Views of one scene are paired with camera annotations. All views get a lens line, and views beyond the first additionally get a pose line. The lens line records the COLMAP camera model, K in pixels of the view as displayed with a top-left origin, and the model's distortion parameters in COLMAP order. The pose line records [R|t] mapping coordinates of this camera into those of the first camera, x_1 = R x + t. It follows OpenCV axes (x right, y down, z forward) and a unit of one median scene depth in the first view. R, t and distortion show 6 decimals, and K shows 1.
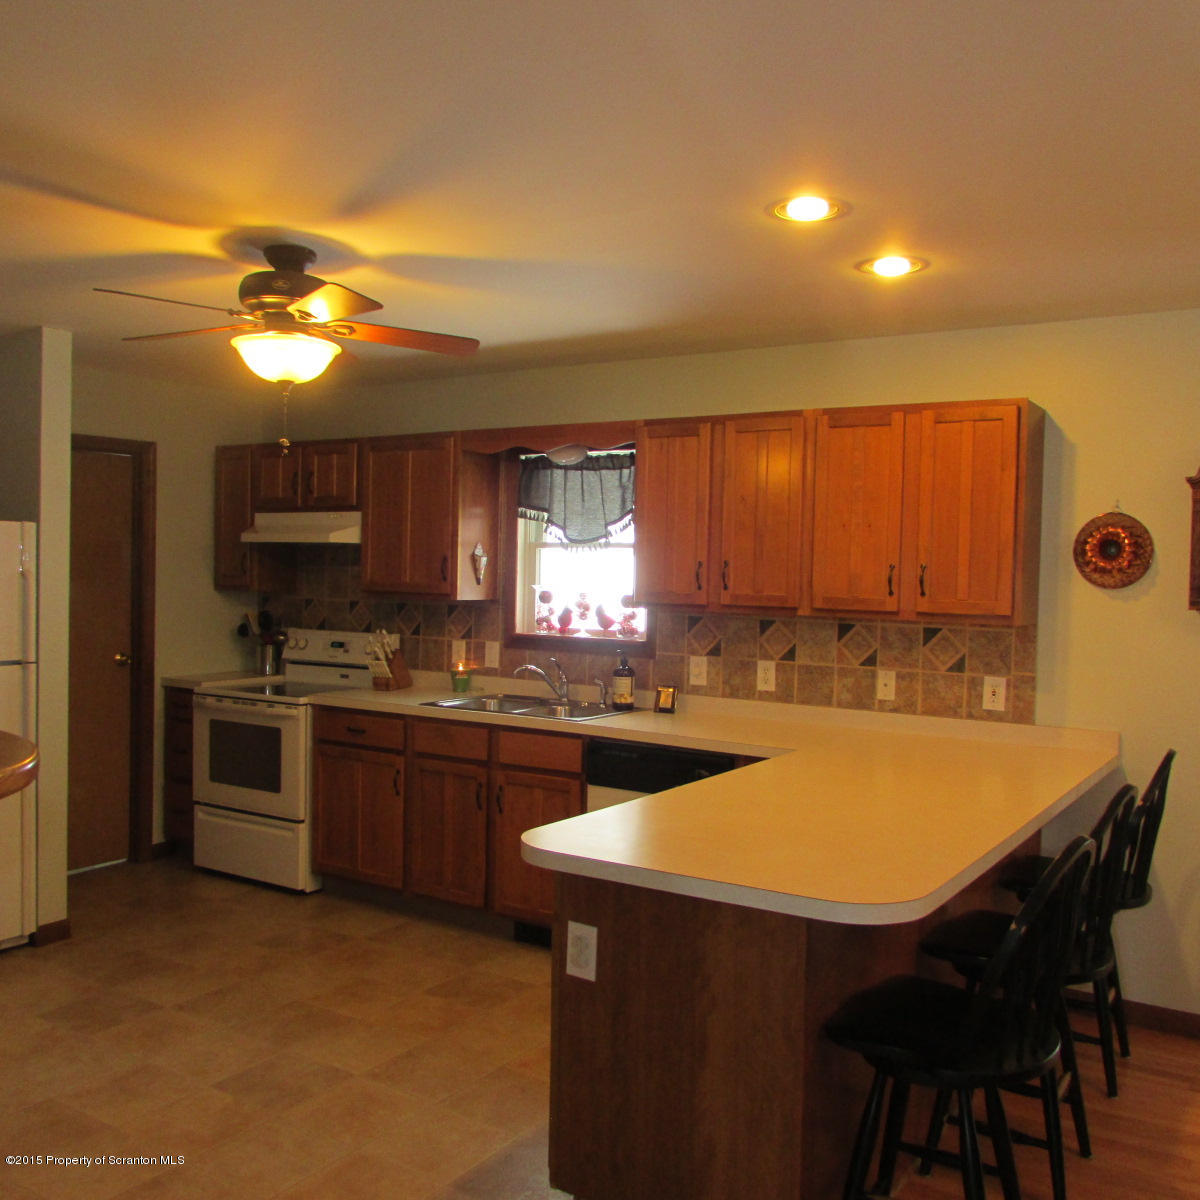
lens RADIAL K [[1173.6, 0, 600.0], [0, 1173.6, 600.0], [0, 0, 1]] dist [-0.002153, -0.000673]
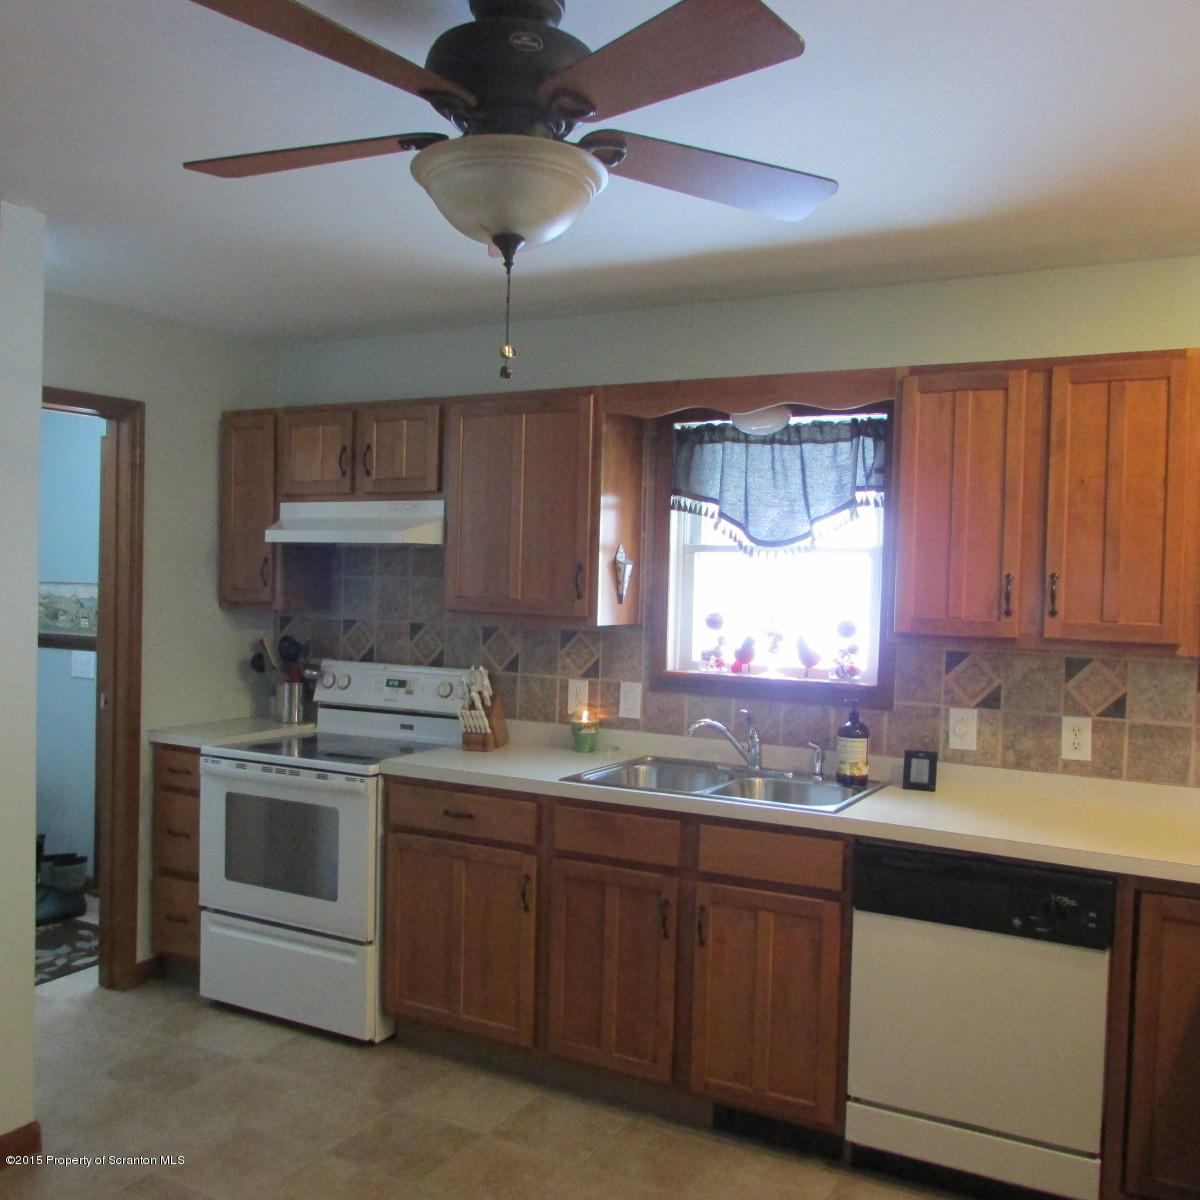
lens RADIAL K [[1165.7, 0, 600.0], [0, 1165.7, 600.0], [0, 0, 1]] dist [-0.005976, 0.005450]
pose [[0.996670, 0.002580, 0.081495, -0.176464], [-0.002283, 0.999990, -0.003747, -0.012808], [-0.081504, 0.003549, 0.996667, 0.300923]]
